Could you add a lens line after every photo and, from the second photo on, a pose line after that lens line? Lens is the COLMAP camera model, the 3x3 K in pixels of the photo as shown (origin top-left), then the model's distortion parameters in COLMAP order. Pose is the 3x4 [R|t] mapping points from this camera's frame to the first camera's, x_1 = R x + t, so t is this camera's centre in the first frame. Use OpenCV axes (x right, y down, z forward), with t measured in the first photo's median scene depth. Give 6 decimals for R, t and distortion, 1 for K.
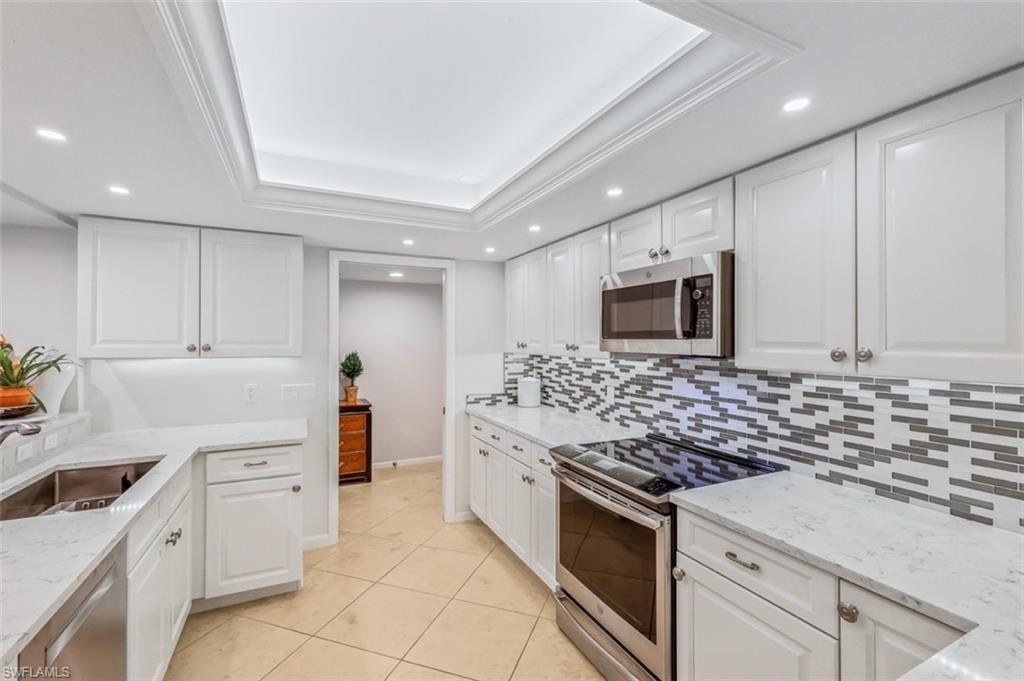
lens RADIAL K [[441.8, 0, 512.0], [0, 441.8, 340.5], [0, 0, 1]] dist [0.002439, 0.000790]
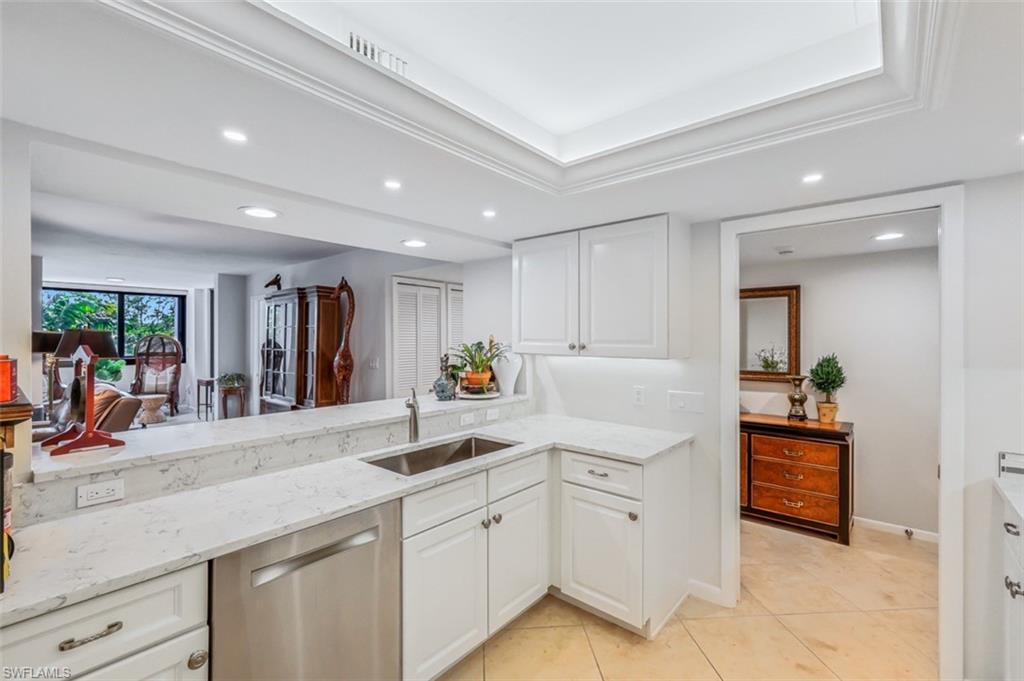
lens RADIAL K [[441.8, 0, 512.0], [0, 441.8, 340.5], [0, 0, 1]] dist [0.002439, 0.000790]
pose [[0.405907, 0.004267, -0.913904, 0.173610], [-0.001709, 0.999991, 0.003910, -0.001327], [0.913913, -0.000025, 0.405911, 0.427886]]
